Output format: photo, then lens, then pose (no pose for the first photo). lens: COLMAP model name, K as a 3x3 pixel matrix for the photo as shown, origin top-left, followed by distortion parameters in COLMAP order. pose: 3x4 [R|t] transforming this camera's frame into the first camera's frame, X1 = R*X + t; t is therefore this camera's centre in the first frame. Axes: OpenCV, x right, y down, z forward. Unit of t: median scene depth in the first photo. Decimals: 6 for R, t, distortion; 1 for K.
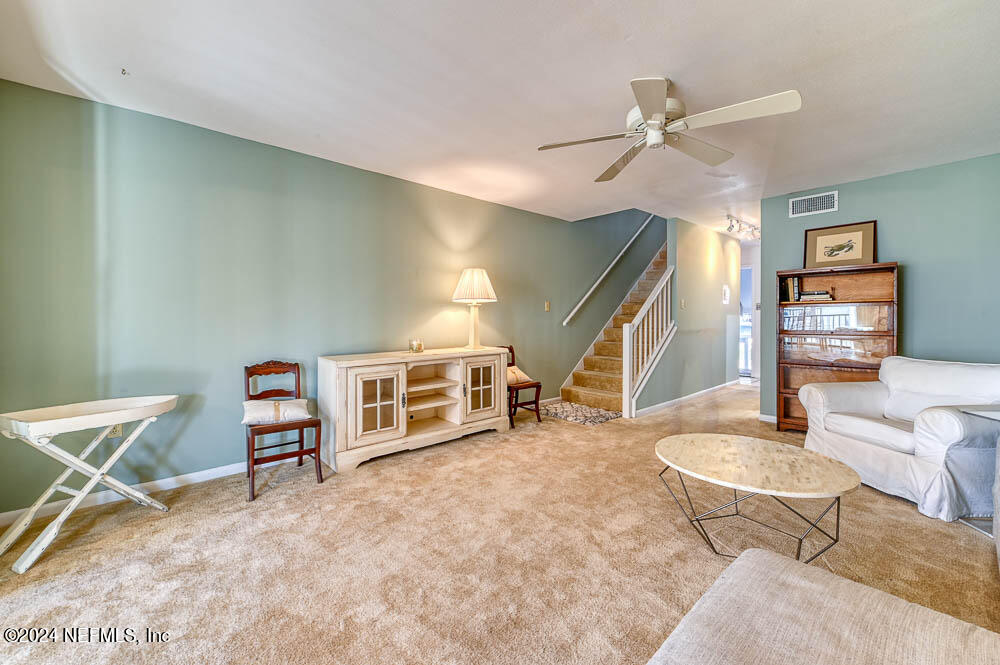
lens RADIAL K [[402.9, 0, 498.7], [0, 402.9, 327.8], [0, 0, 1]] dist [-0.008866, -0.000015]
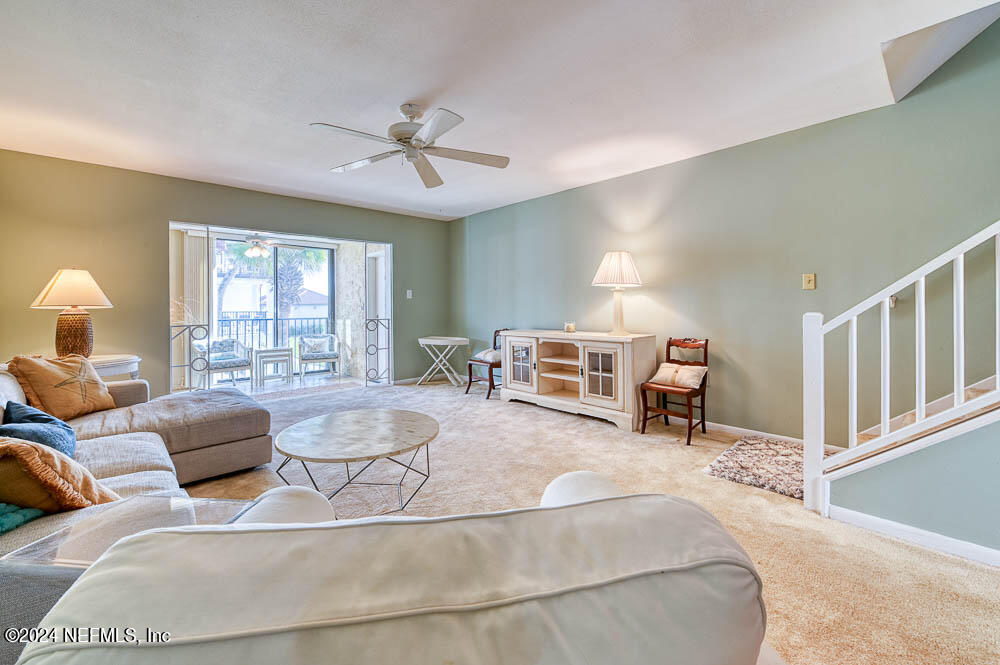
lens RADIAL K [[406.5, 0, 502.4], [0, 406.5, 307.1], [0, 0, 1]] dist [-0.010733, -0.000224]
pose [[0.018461, 0.008078, -0.999797, 0.948824], [-0.014226, 0.999868, 0.007816, -0.019623], [0.999728, 0.014079, 0.018574, 0.744714]]
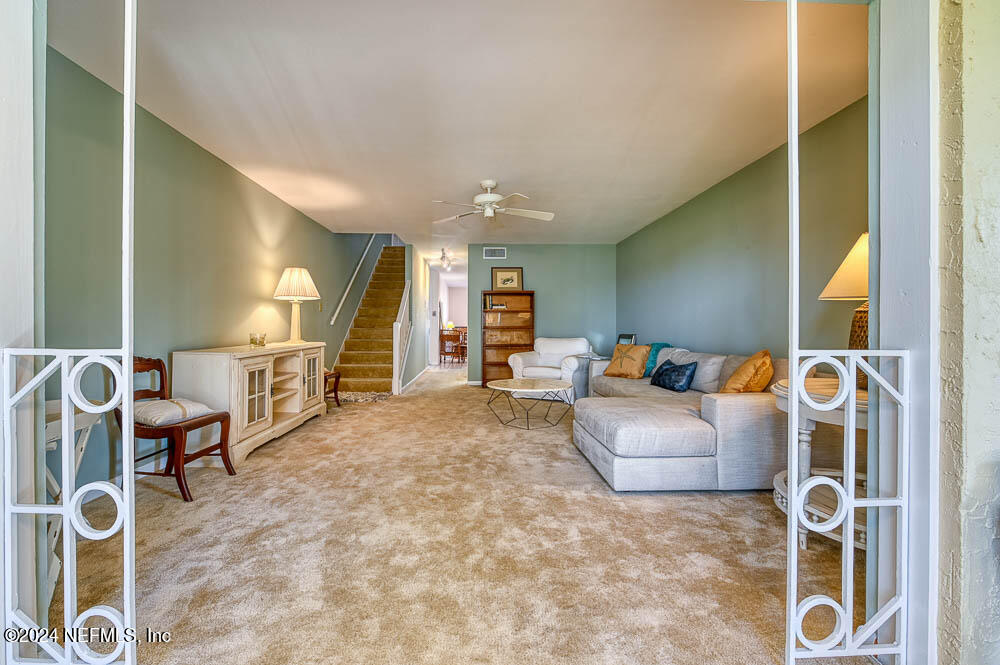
lens RADIAL K [[402.9, 0, 498.7], [0, 402.9, 327.8], [0, 0, 1]] dist [-0.008866, -0.000015]
pose [[0.627700, -0.000047, 0.778456, -0.577355], [0.016409, 0.999779, -0.013171, 0.036088], [-0.778283, 0.021041, 0.627561, -0.089864]]
